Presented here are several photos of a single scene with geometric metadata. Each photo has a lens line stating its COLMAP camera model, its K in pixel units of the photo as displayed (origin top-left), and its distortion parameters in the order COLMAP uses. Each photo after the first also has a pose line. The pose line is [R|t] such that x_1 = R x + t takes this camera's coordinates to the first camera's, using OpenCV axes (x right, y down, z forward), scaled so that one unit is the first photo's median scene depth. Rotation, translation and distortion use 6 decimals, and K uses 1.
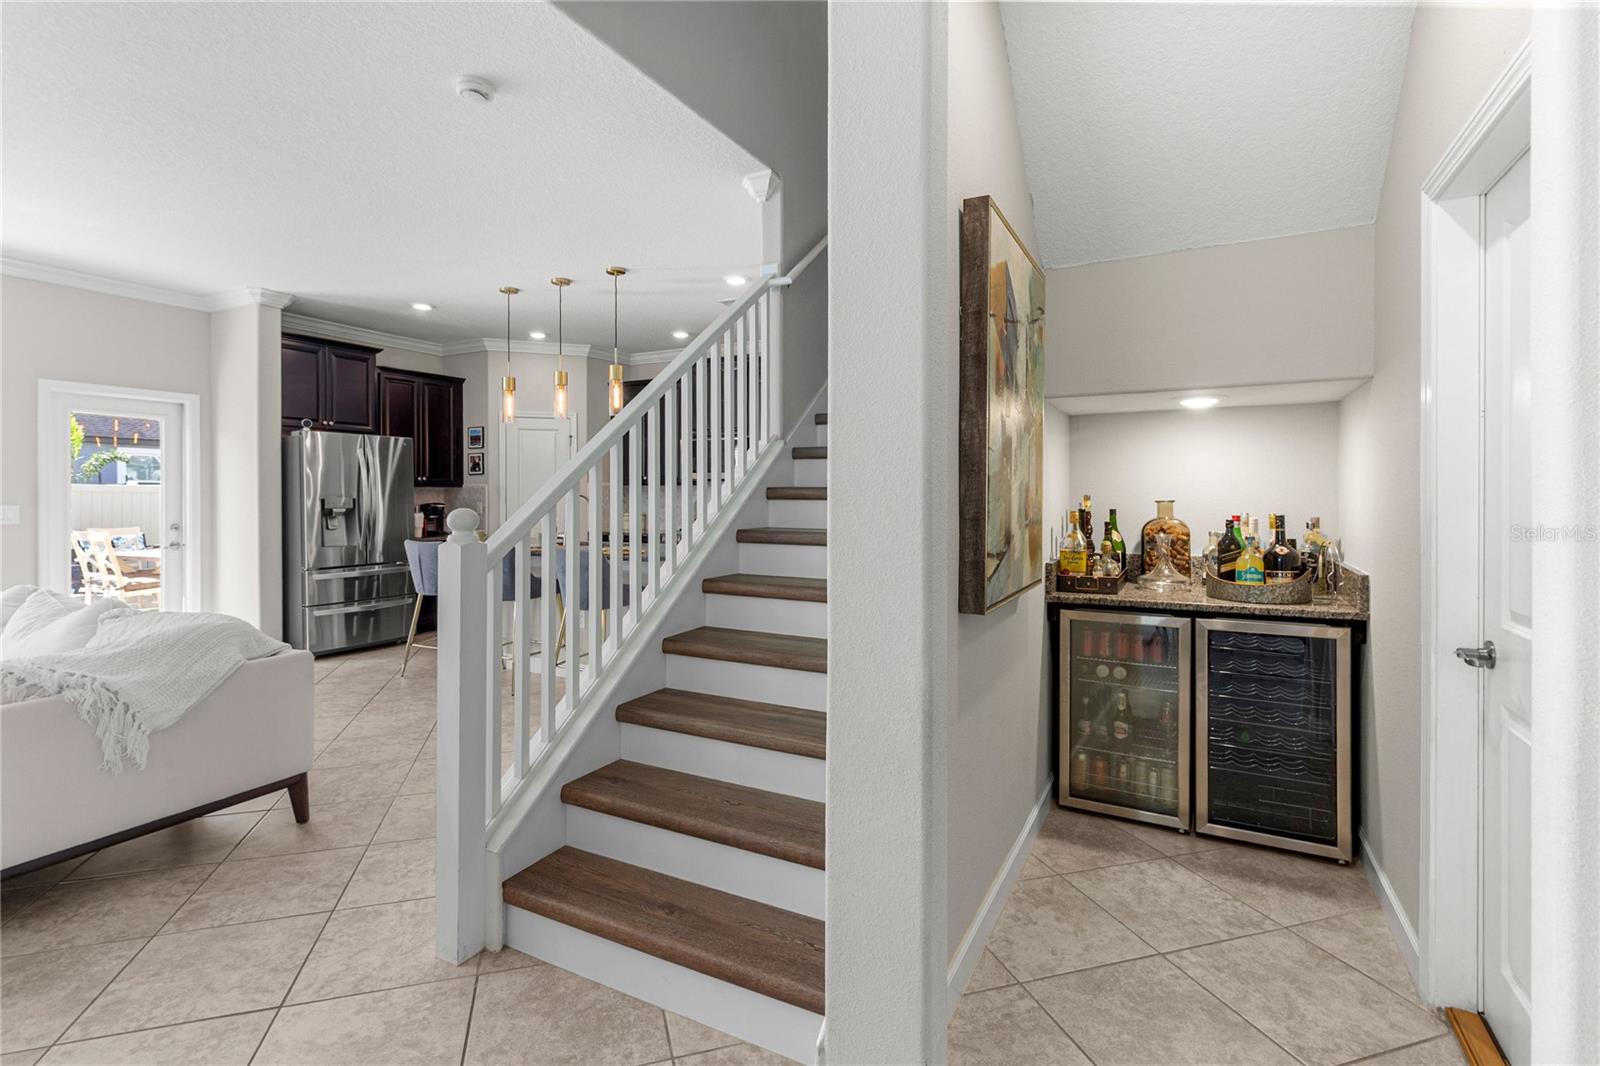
lens RADIAL K [[752.9, 0, 798.0], [0, 752.9, 496.4], [0, 0, 1]] dist [-0.001340, 0.002438]
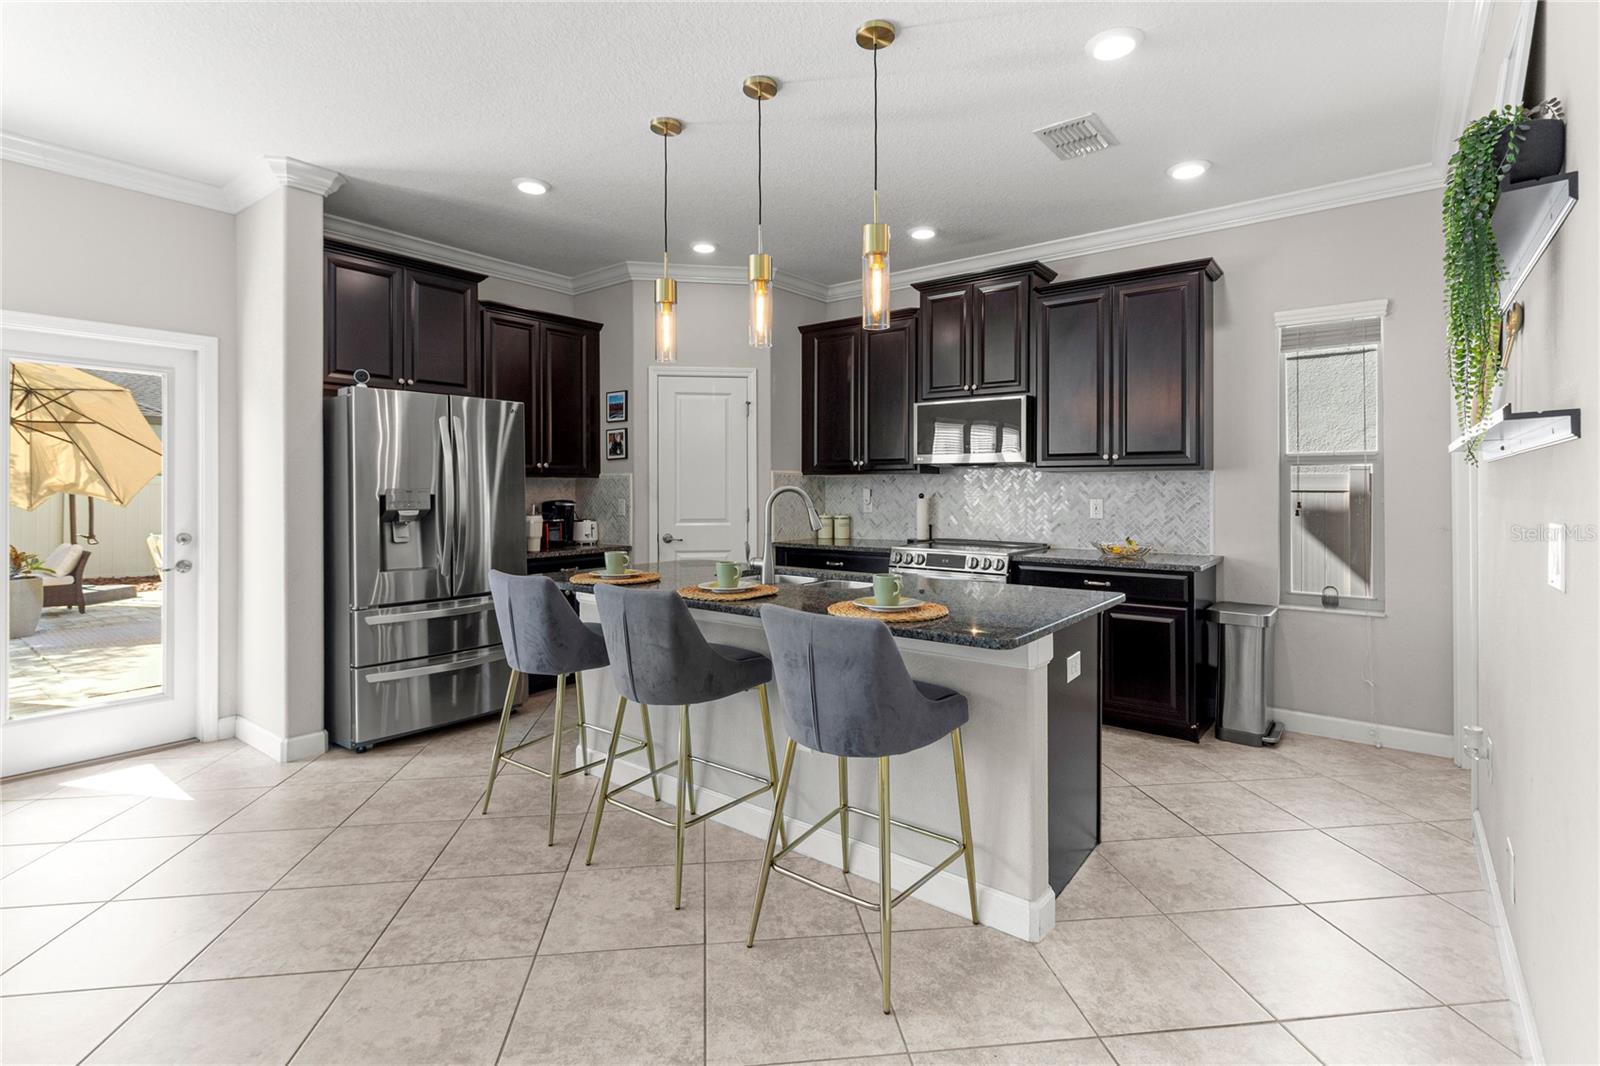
lens RADIAL K [[752.9, 0, 803.2], [0, 752.9, 488.1], [0, 0, 1]] dist [-0.001340, 0.002438]
pose [[0.984813, 0.000929, -0.173615, -0.167960], [-0.000858, 1.000000, 0.000484, -0.003276], [0.173615, -0.000328, 0.984814, 0.421460]]
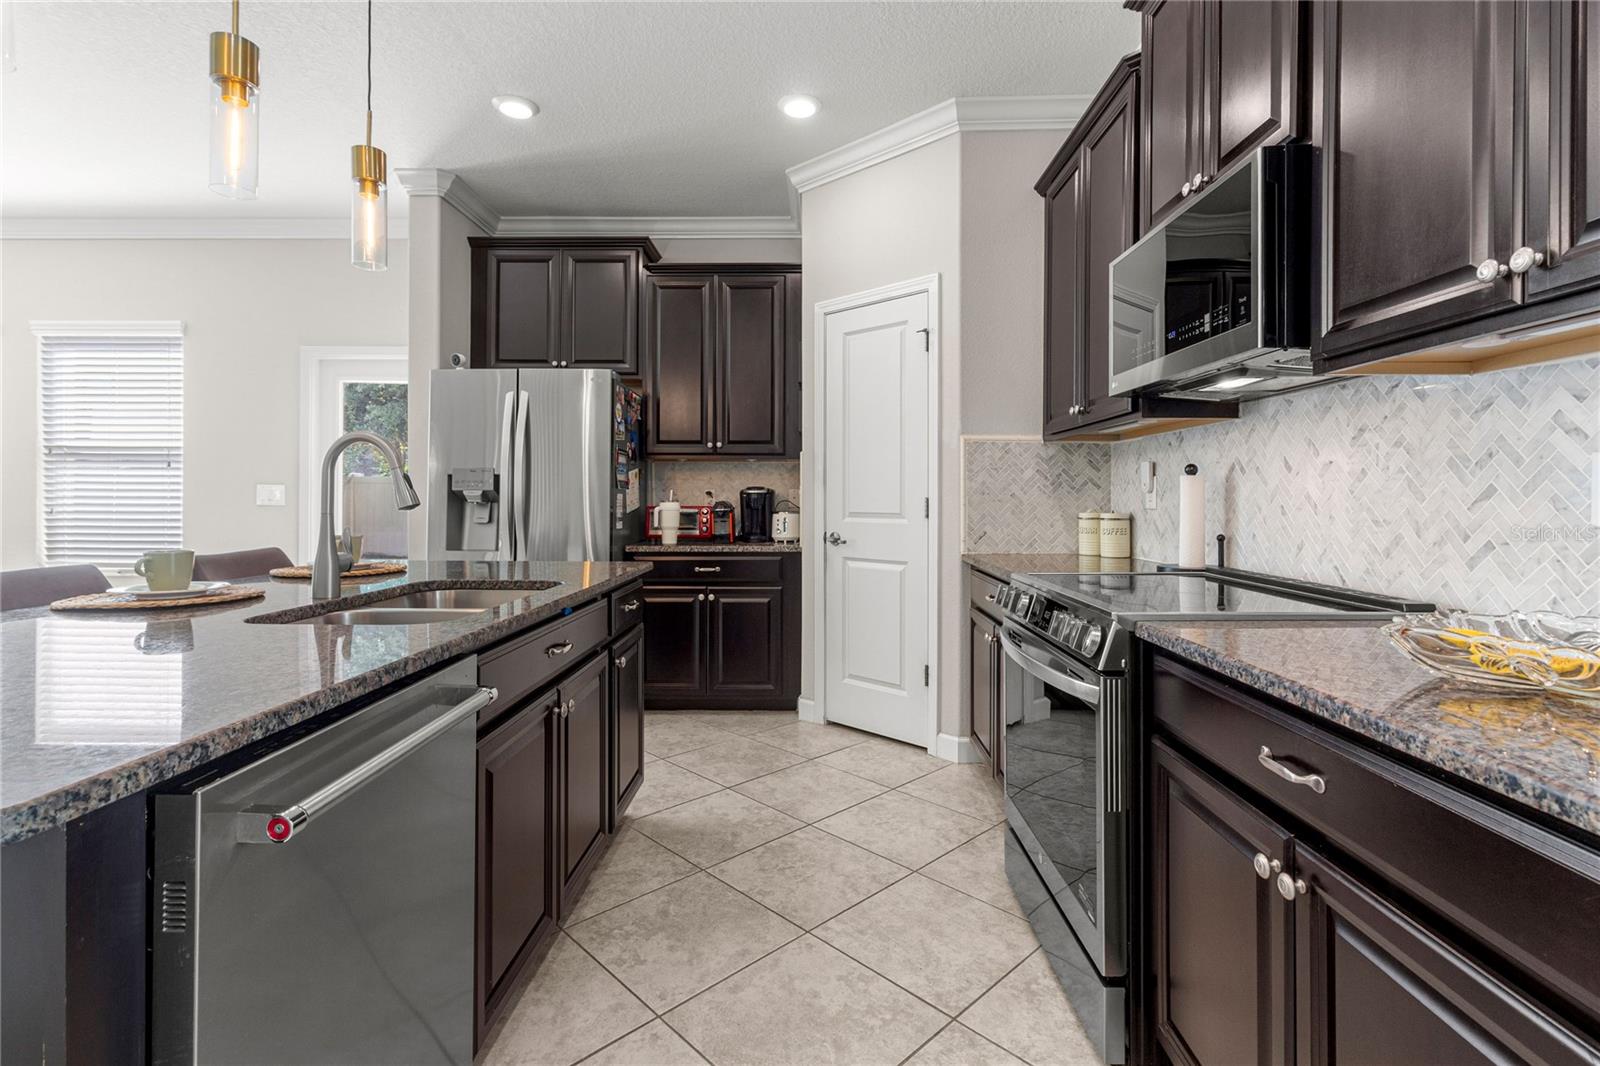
lens RADIAL K [[752.9, 0, 802.0], [0, 752.9, 499.7], [0, 0, 1]] dist [-0.001340, 0.002438]
pose [[0.455328, 0.005542, -0.890307, 0.064619], [-0.002372, 0.999985, 0.005012, 0.019363], [0.890321, -0.000171, 0.455334, 0.929704]]
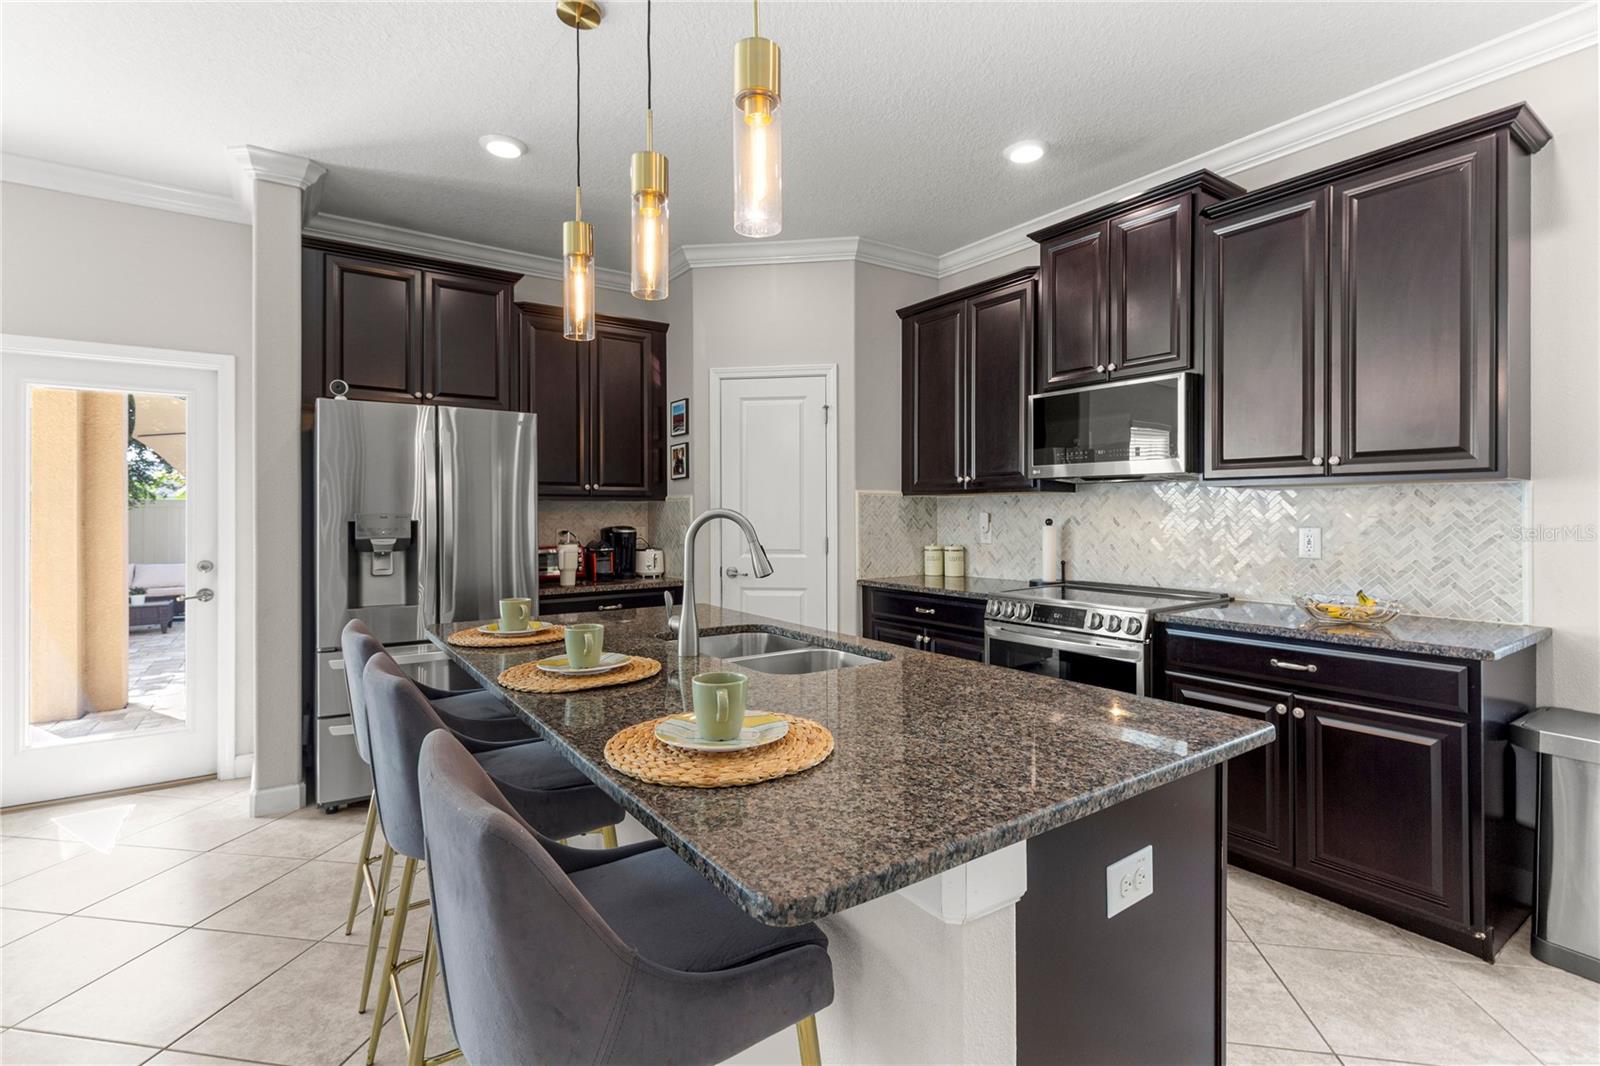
lens RADIAL K [[752.9, 0, 802.5], [0, 752.9, 514.0], [0, 0, 1]] dist [-0.001340, 0.002438]
pose [[0.892169, -0.000236, -0.451701, -0.084371], [0.001885, 0.999993, 0.003200, -0.003412], [0.451697, -0.003706, 0.892164, 0.626940]]
